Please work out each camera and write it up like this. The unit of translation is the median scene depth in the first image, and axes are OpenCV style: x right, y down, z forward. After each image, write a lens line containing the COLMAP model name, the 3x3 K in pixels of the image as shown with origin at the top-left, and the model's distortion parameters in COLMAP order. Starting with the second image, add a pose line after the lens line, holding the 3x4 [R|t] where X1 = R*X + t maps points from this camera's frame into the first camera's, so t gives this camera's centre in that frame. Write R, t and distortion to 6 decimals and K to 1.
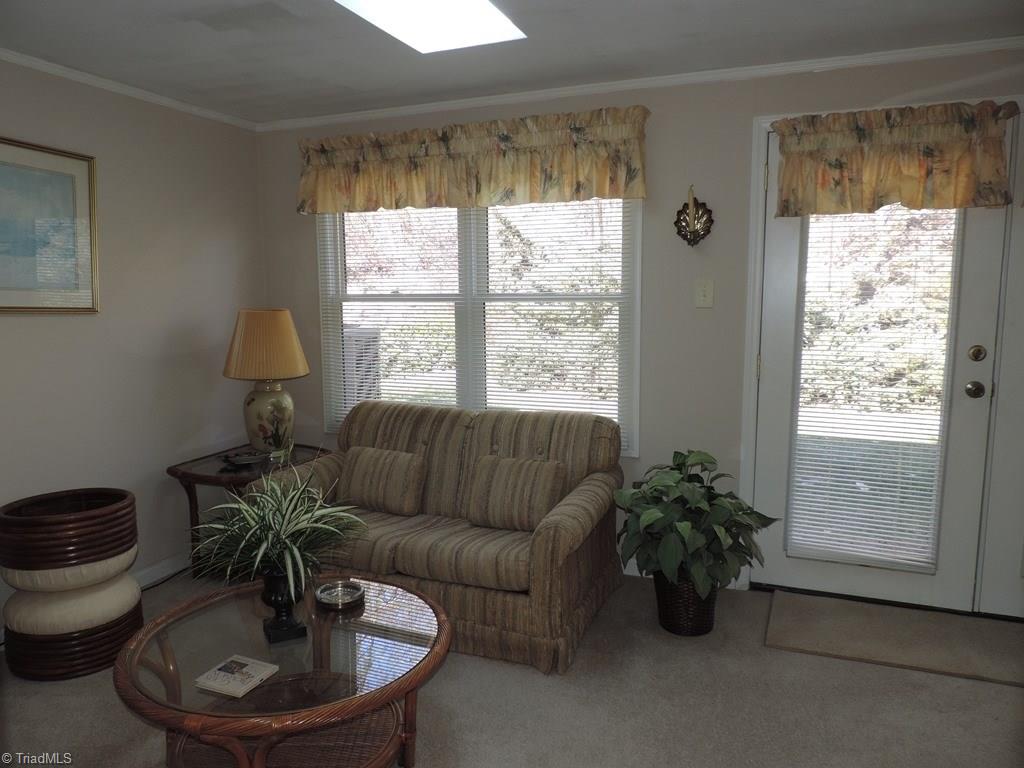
lens RADIAL K [[728.0, 0, 517.4], [0, 728.0, 393.4], [0, 0, 1]] dist [-0.027018, 0.008925]
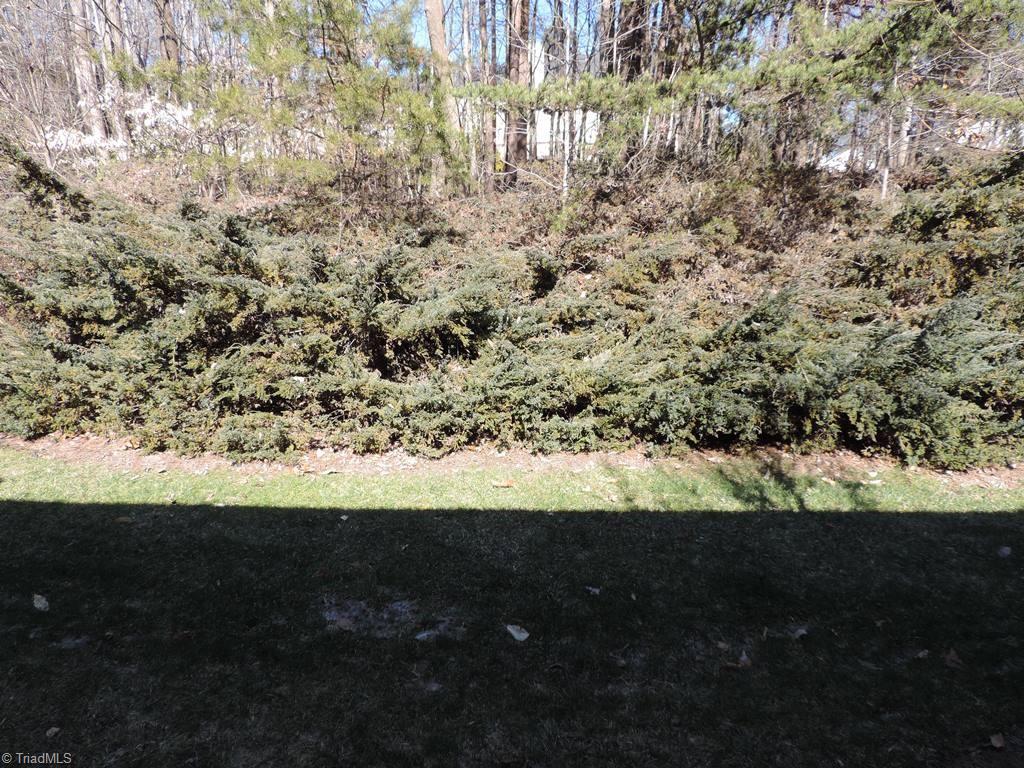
lens RADIAL K [[728.0, 0, 517.4], [0, 728.0, 393.4], [0, 0, 1]] dist [-0.027018, 0.008925]
pose [[0.931723, -0.045224, 0.360343, 0.183210], [0.034459, 0.998749, 0.036245, -0.054348], [-0.361531, -0.021353, 0.932116, 0.309282]]
